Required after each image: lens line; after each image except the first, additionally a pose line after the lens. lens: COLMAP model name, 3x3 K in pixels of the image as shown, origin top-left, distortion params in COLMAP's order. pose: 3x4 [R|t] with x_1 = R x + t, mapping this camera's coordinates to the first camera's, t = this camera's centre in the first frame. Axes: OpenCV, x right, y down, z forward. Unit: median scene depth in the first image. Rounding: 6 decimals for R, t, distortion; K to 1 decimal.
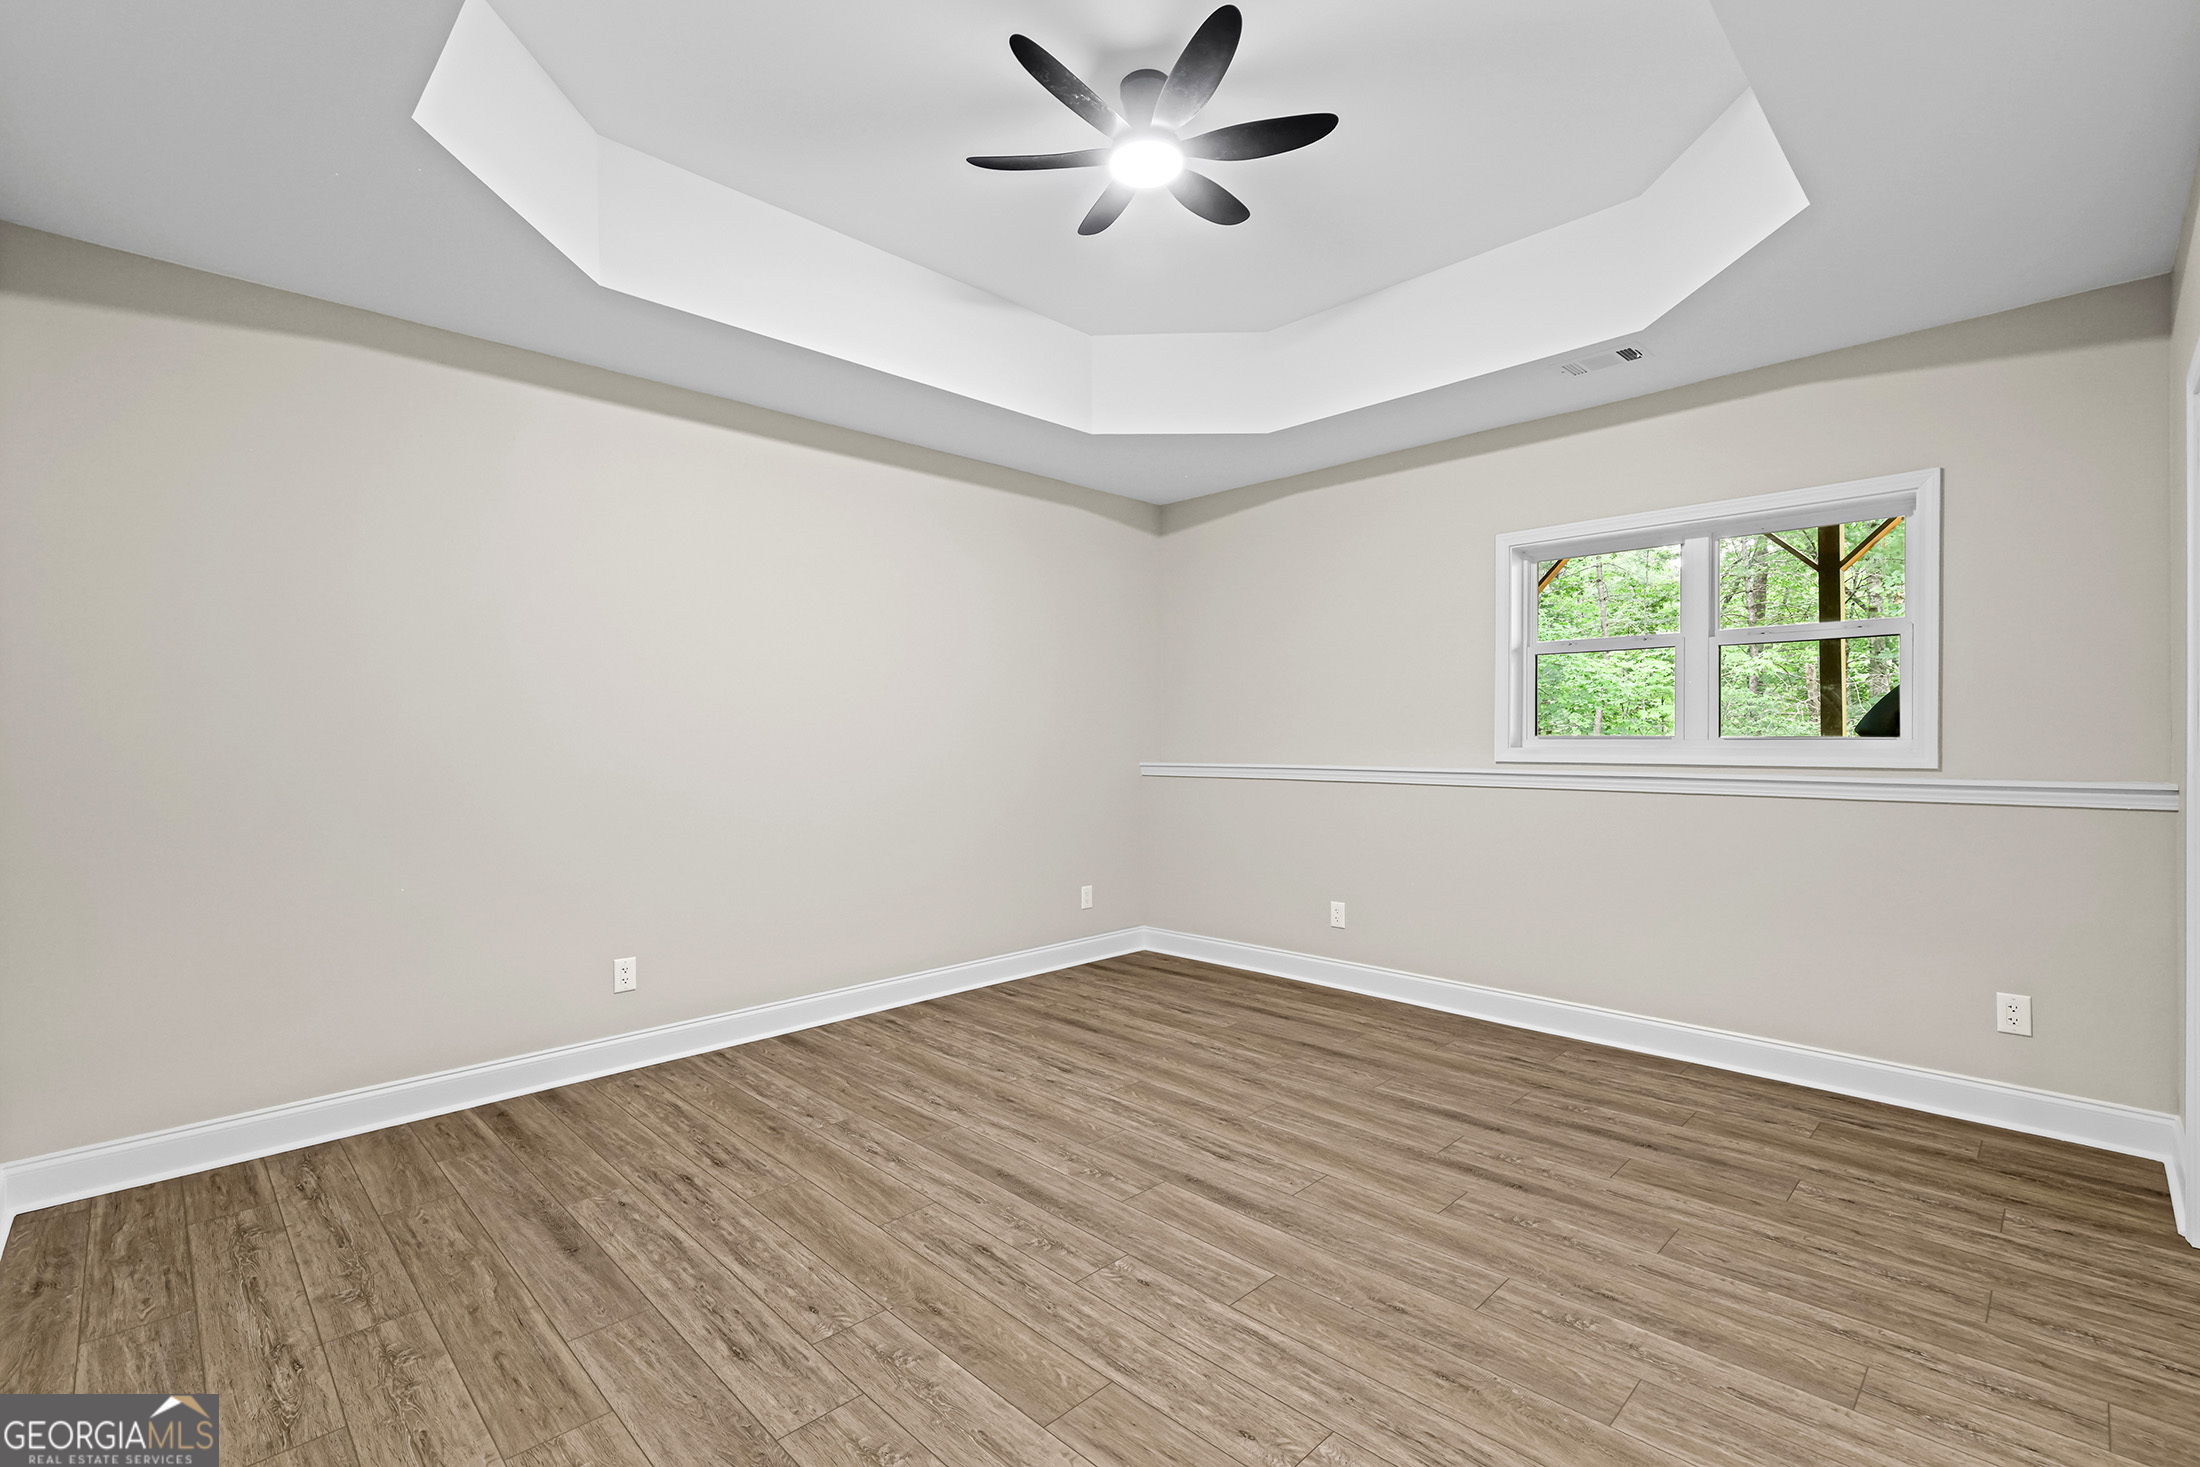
lens RADIAL K [[974.0, 0, 1098.9], [0, 974.0, 728.2], [0, 0, 1]] dist [0.000146, -0.000071]
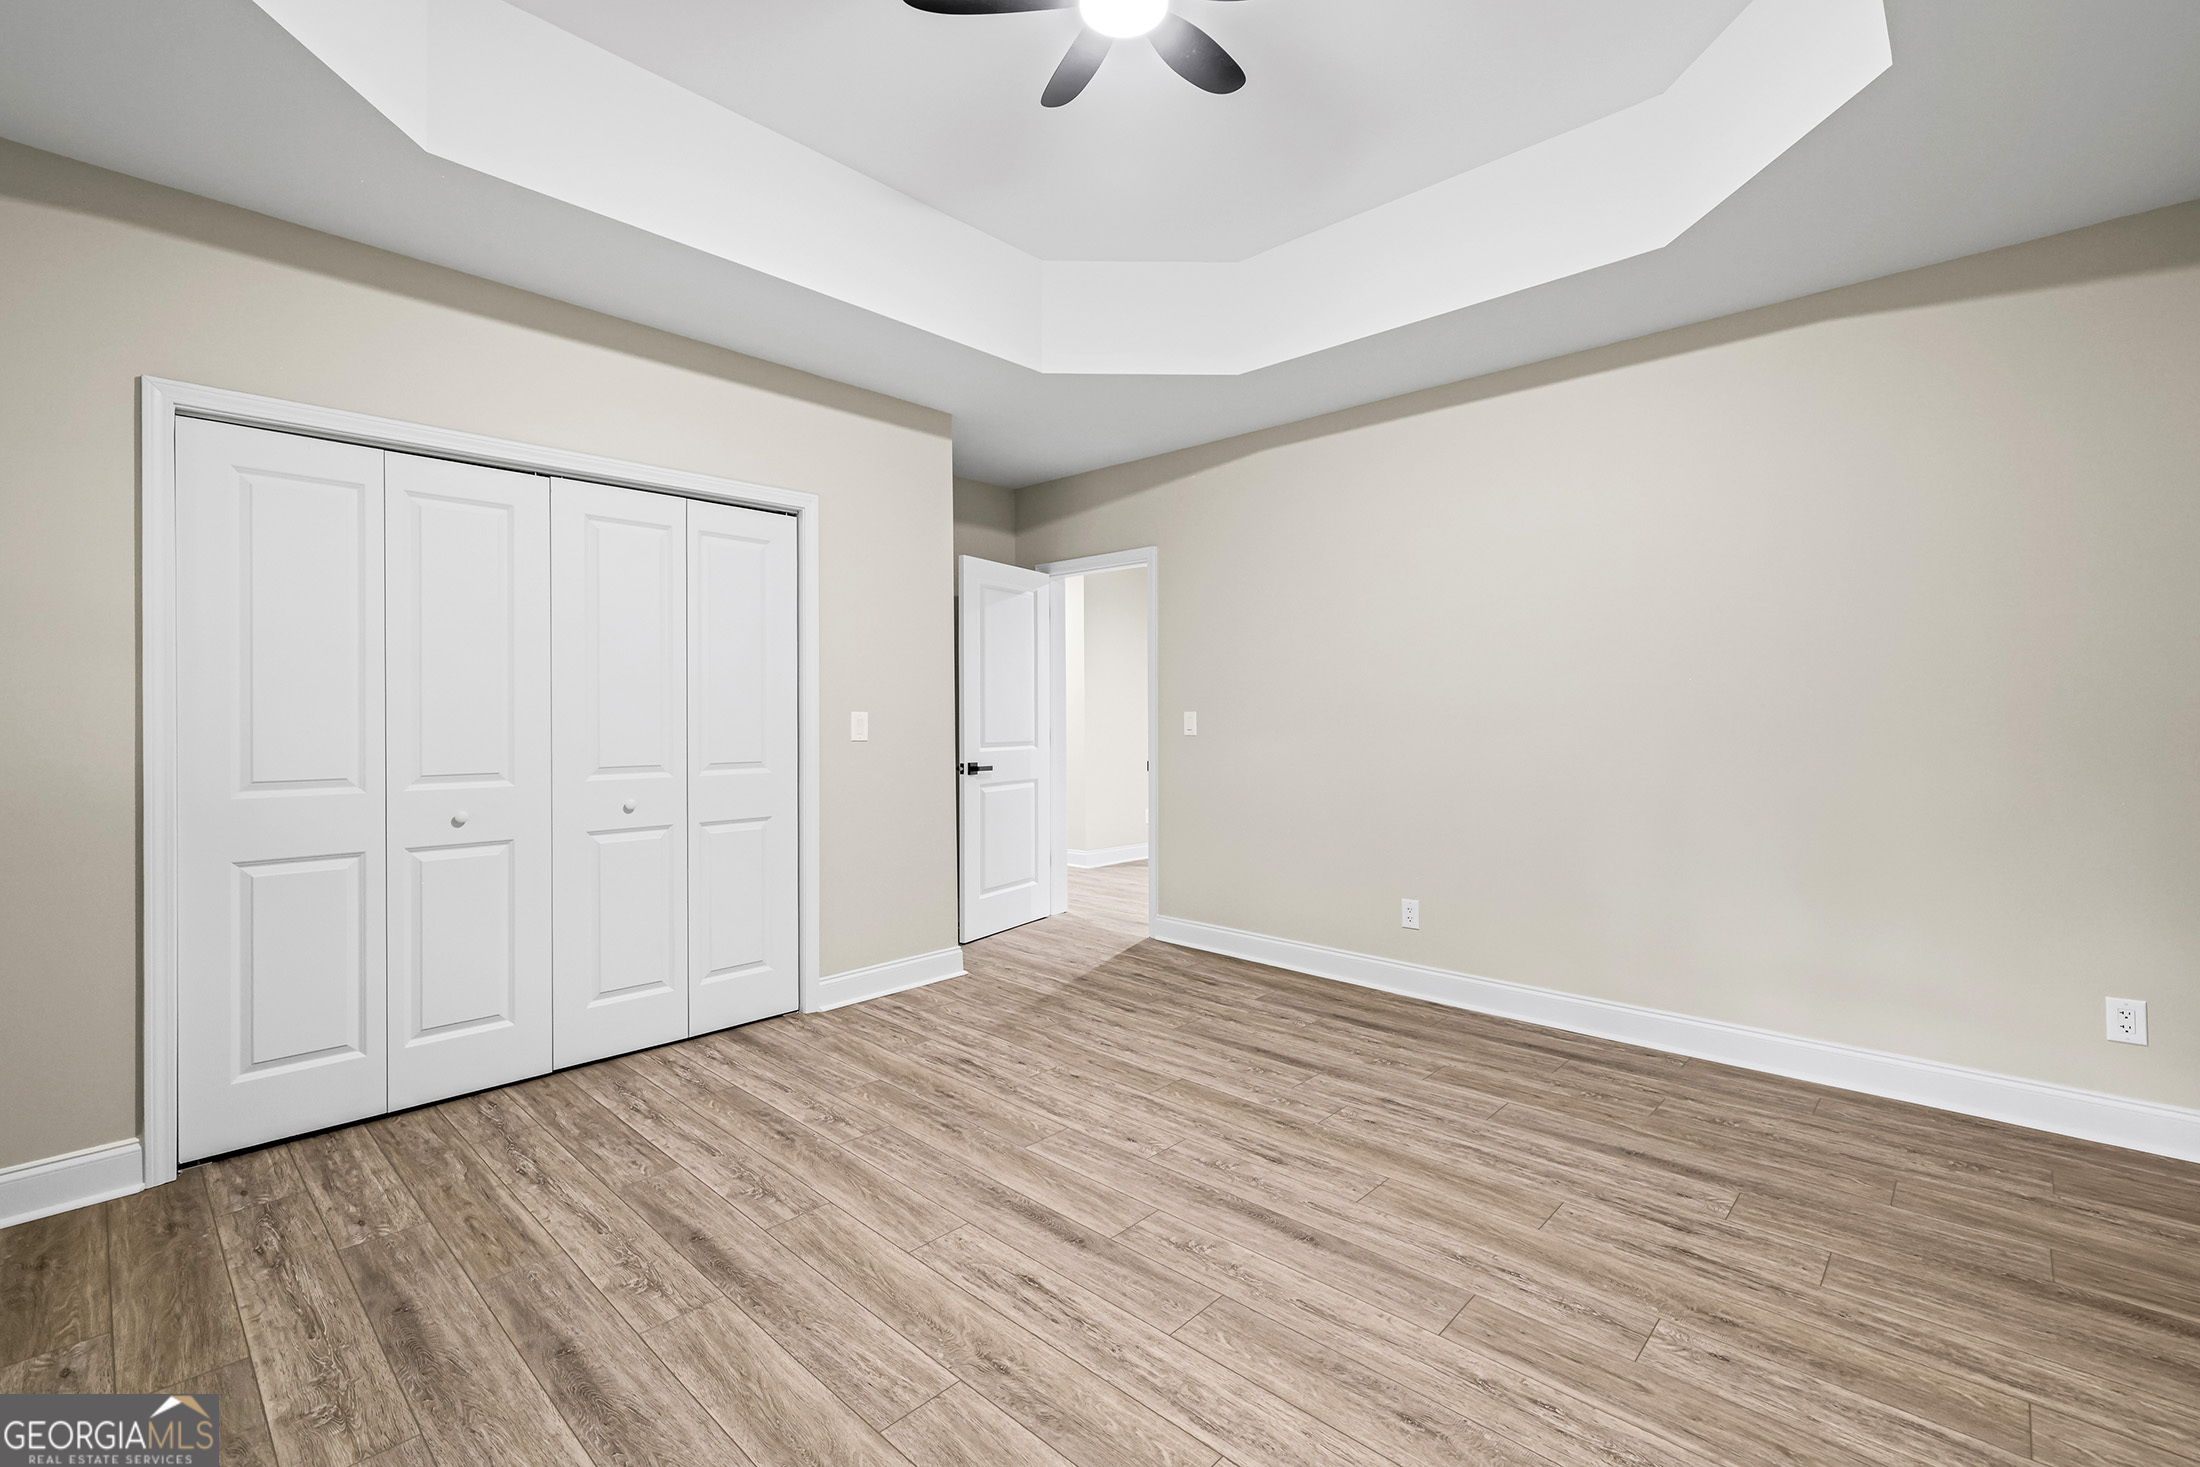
lens RADIAL K [[951.9, 0, 1102.4], [0, 951.9, 719.4], [0, 0, 1]] dist [-0.002999, -0.000309]
pose [[-0.999386, 0.007231, -0.034295, 0.106319], [0.007393, 0.999962, -0.004594, 0.025144], [0.034260, -0.004844, -0.999401, 1.940063]]
